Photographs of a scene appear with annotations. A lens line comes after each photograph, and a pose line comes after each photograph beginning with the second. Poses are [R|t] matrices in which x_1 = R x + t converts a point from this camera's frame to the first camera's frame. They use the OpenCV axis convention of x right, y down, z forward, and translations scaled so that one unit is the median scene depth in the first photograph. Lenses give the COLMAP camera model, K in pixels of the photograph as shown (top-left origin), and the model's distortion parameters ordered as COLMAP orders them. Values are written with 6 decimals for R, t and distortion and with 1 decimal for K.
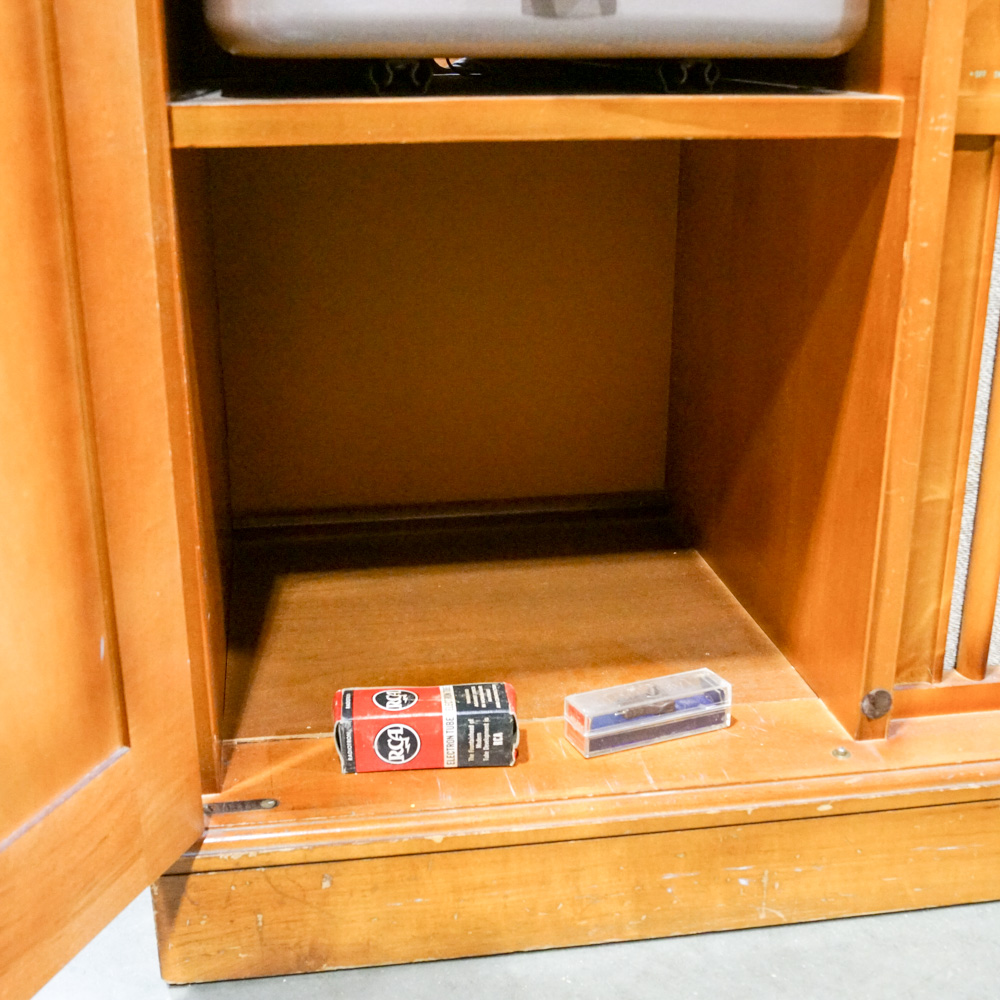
lens RADIAL K [[1301.6, 0, 498.7], [0, 1301.6, 502.1], [0, 0, 1]] dist [-0.075123, 0.000000]
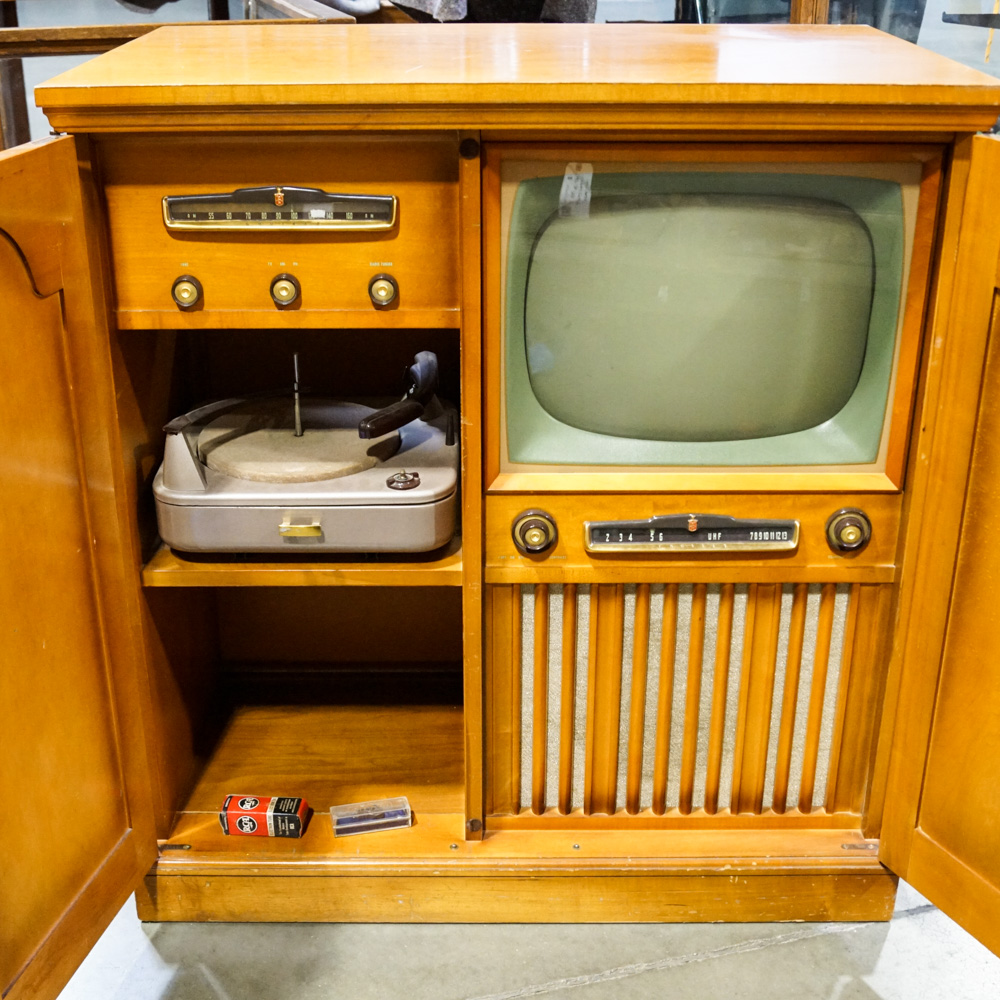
lens RADIAL K [[1301.6, 0, 497.4], [0, 1301.6, 503.1], [0, 0, 1]] dist [-0.075123, 0.000000]
pose [[0.990596, 0.061265, -0.122334, 0.577103], [-0.055081, 0.997058, 0.053309, -0.497707], [0.125240, -0.046069, 0.991056, -1.097041]]
